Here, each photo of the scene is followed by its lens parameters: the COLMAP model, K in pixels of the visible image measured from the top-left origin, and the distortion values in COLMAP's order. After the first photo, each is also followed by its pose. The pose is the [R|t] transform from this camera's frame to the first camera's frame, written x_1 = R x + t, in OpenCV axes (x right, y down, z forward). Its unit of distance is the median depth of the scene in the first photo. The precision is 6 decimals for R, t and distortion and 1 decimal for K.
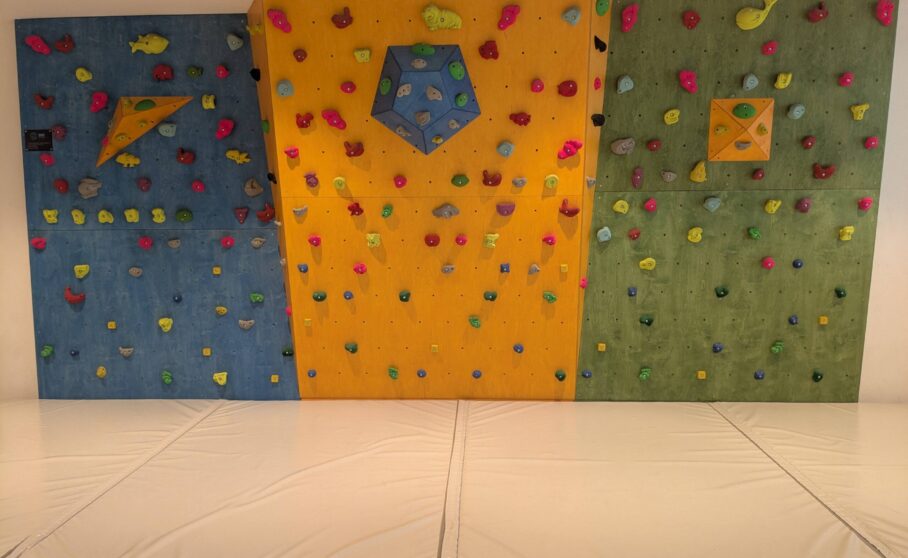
lens RADIAL K [[711.9, 0, 447.3], [0, 711.9, 272.3], [0, 0, 1]] dist [0.021825, -0.018956]
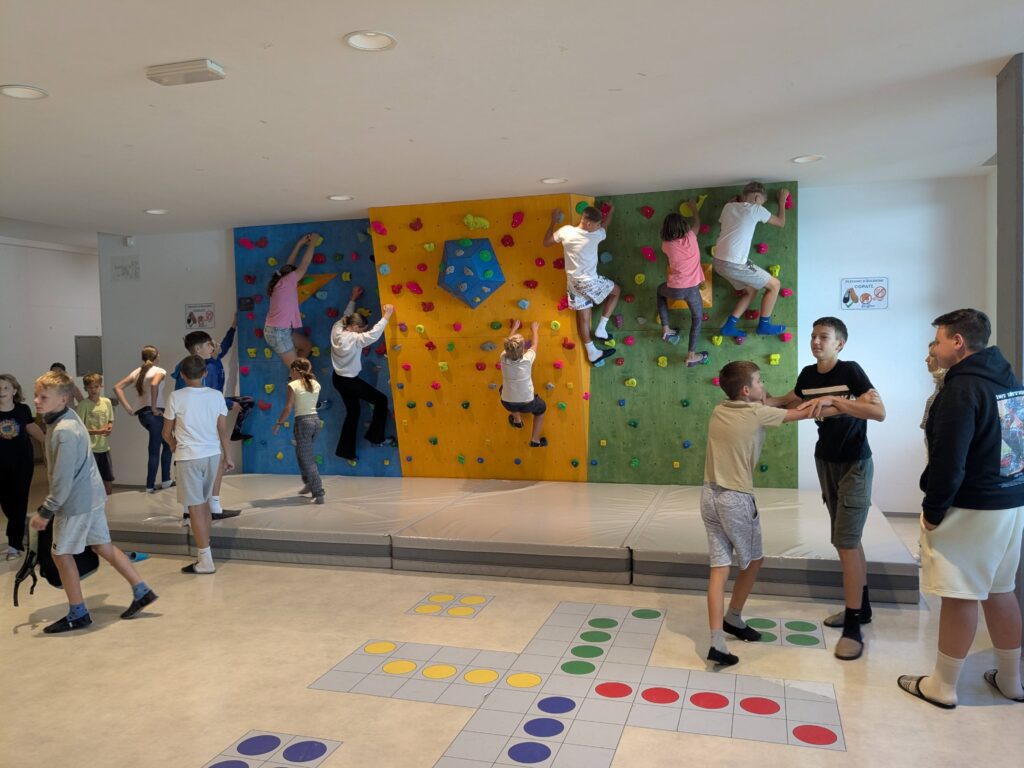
lens RADIAL K [[810.0, 0, 504.2], [0, 810.0, 376.3], [0, 0, 1]] dist [0.034670, -0.033467]
pose [[0.969038, -0.002779, -0.246896, 0.422174], [-0.009196, 0.998837, -0.047336, 0.052222], [0.246740, 0.048141, 0.967885, -0.583048]]
